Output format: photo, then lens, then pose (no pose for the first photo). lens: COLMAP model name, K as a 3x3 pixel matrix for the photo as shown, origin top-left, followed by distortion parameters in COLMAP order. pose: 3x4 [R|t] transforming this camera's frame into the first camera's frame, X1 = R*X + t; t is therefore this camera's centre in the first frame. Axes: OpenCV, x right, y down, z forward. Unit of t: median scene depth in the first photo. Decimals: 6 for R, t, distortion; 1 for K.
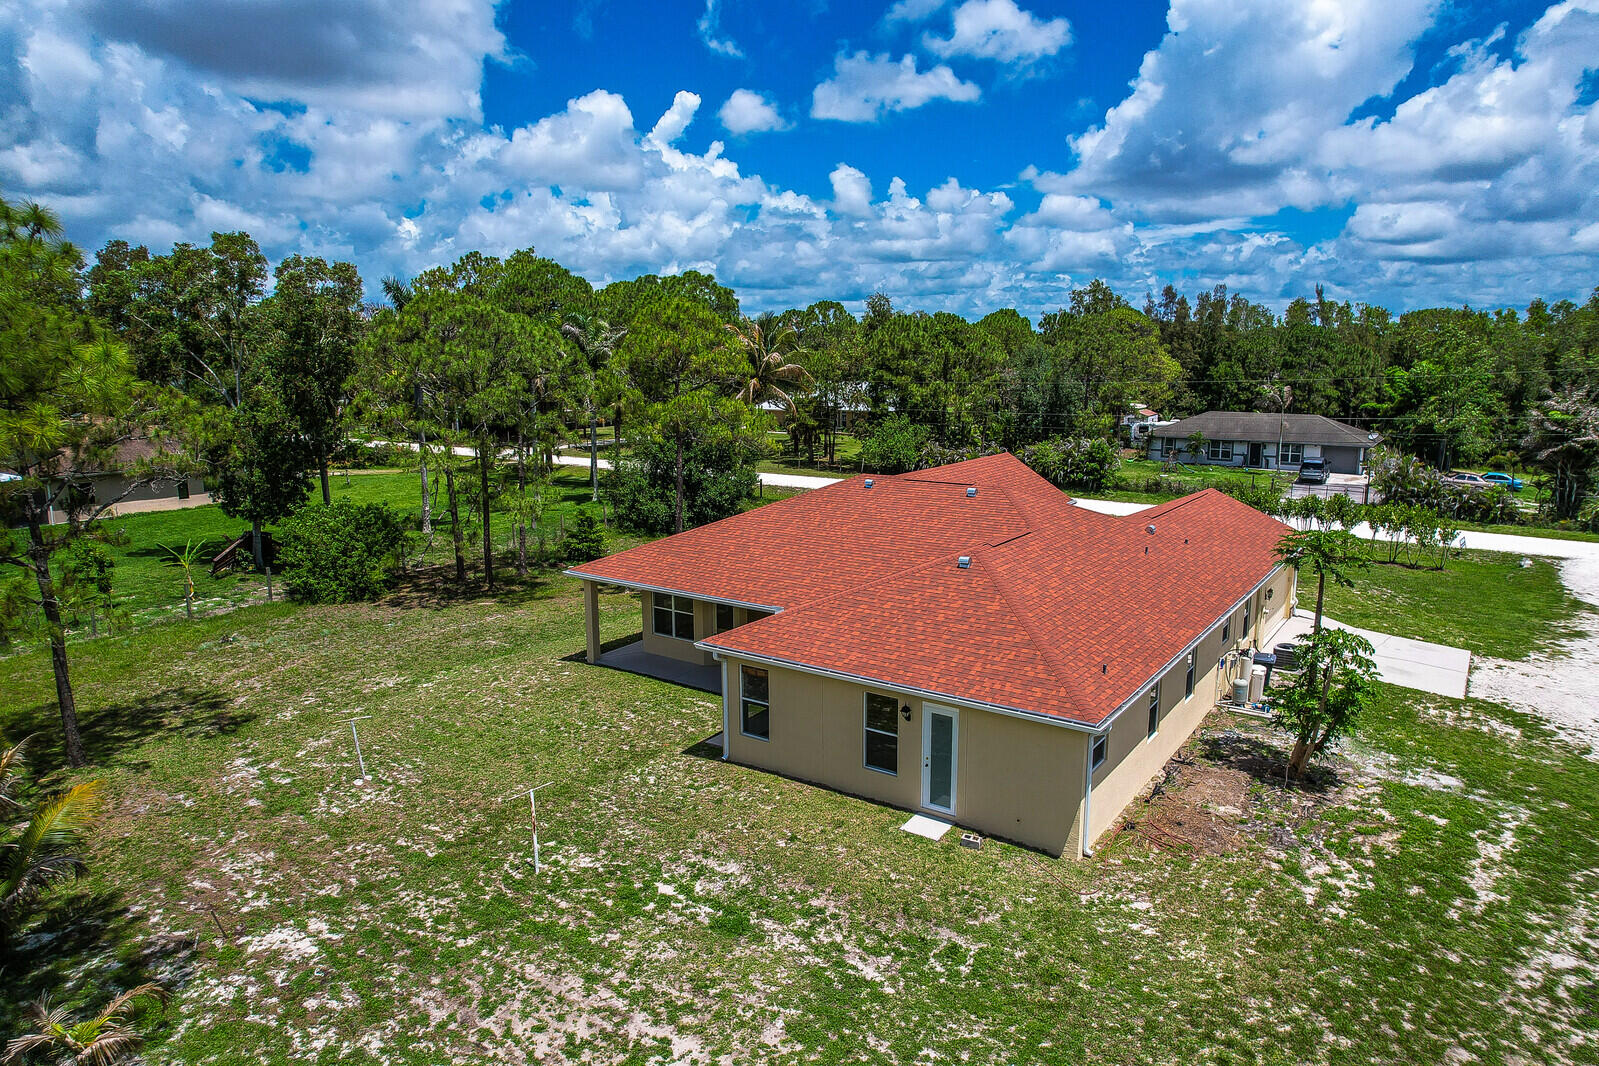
lens RADIAL K [[1024.0, 0, 814.1], [0, 1024.0, 527.3], [0, 0, 1]] dist [-0.070463, 0.058481]
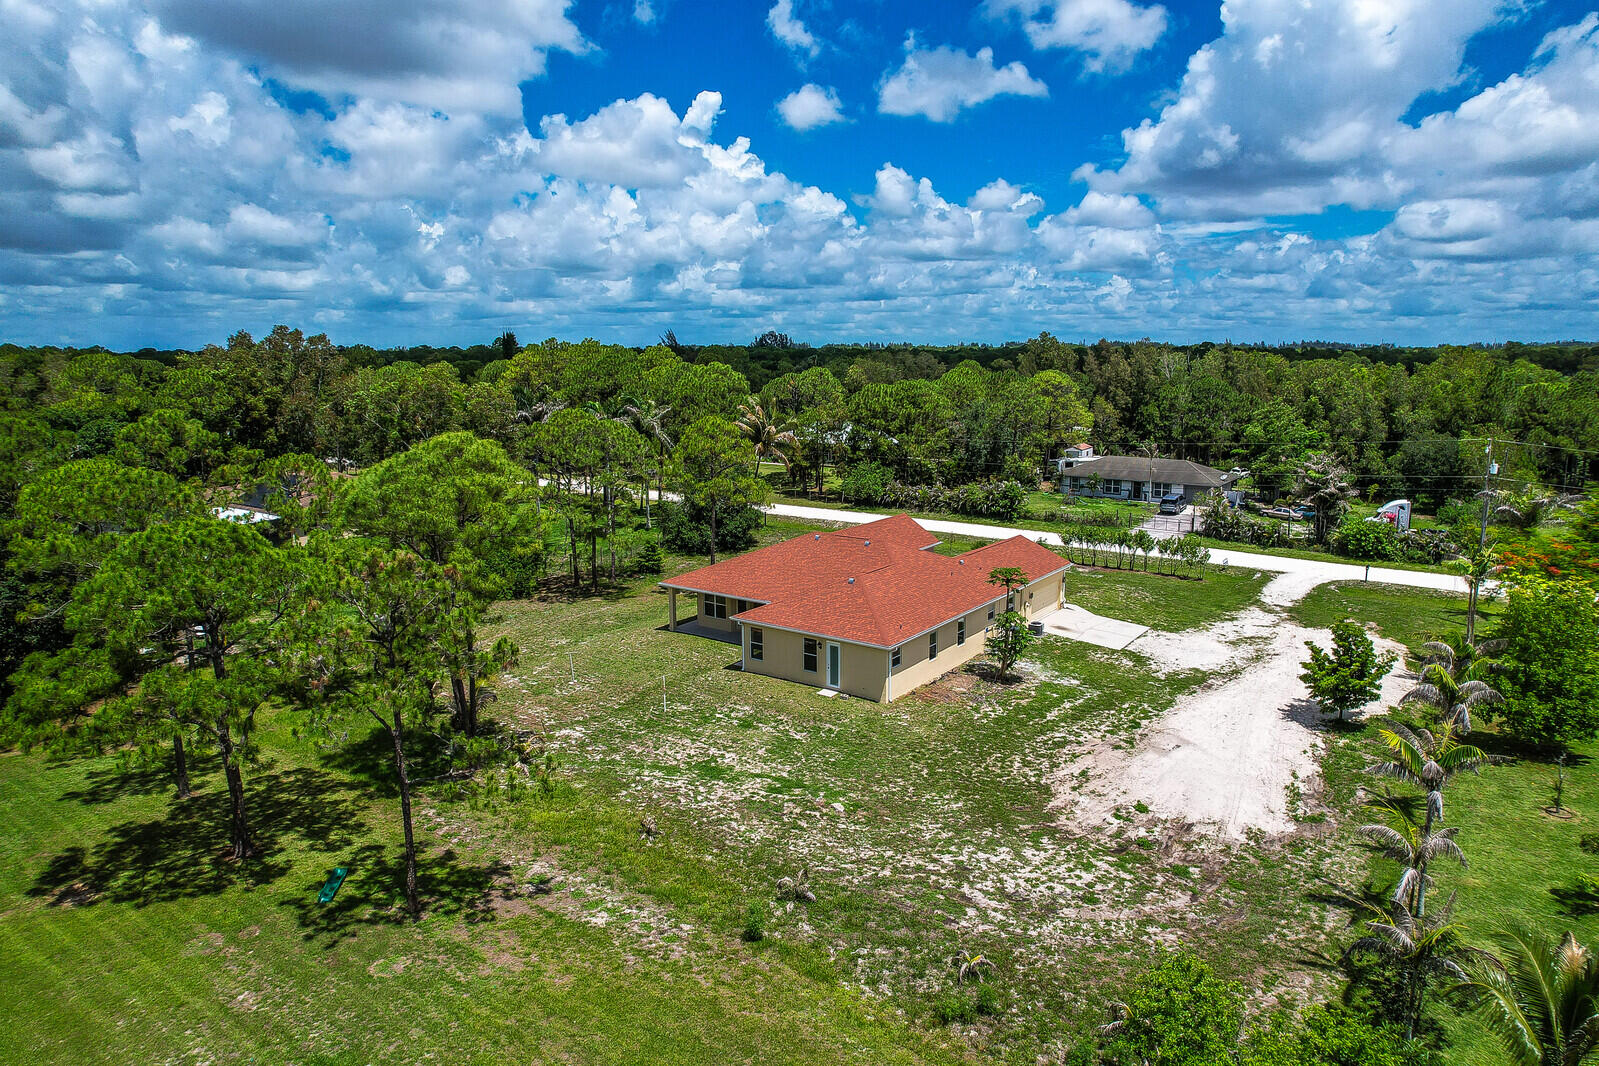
lens RADIAL K [[1024.0, 0, 811.8], [0, 1024.0, 526.7], [0, 0, 1]] dist [-0.070463, 0.058481]
pose [[0.999924, 0.001946, -0.012137, 0.075811], [-0.001947, 0.999998, -0.000122, -0.071234], [0.012137, 0.000145, 0.999926, -1.043733]]
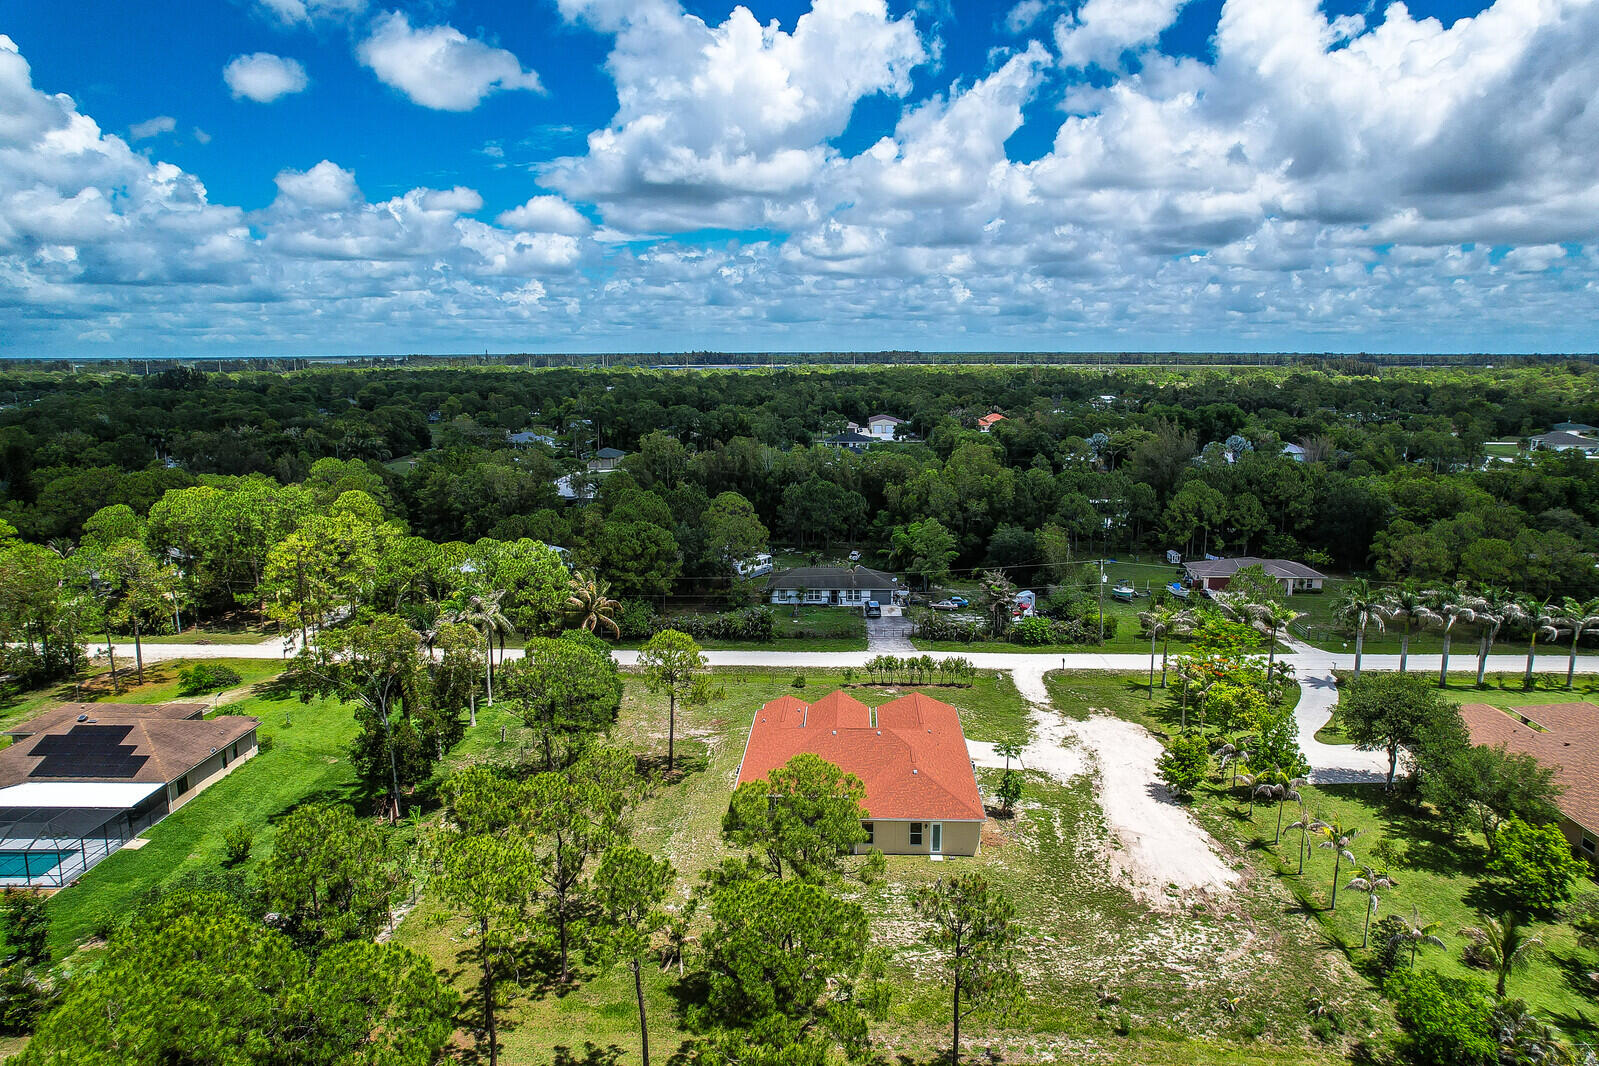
lens RADIAL K [[1024.0, 0, 816.1], [0, 1024.0, 504.3], [0, 0, 1]] dist [-0.070463, 0.058481]
pose [[0.842842, -0.078828, 0.532357, -1.471968], [0.092940, 0.995672, 0.000287, -0.699290], [-0.530075, 0.049235, 0.846520, -1.310602]]
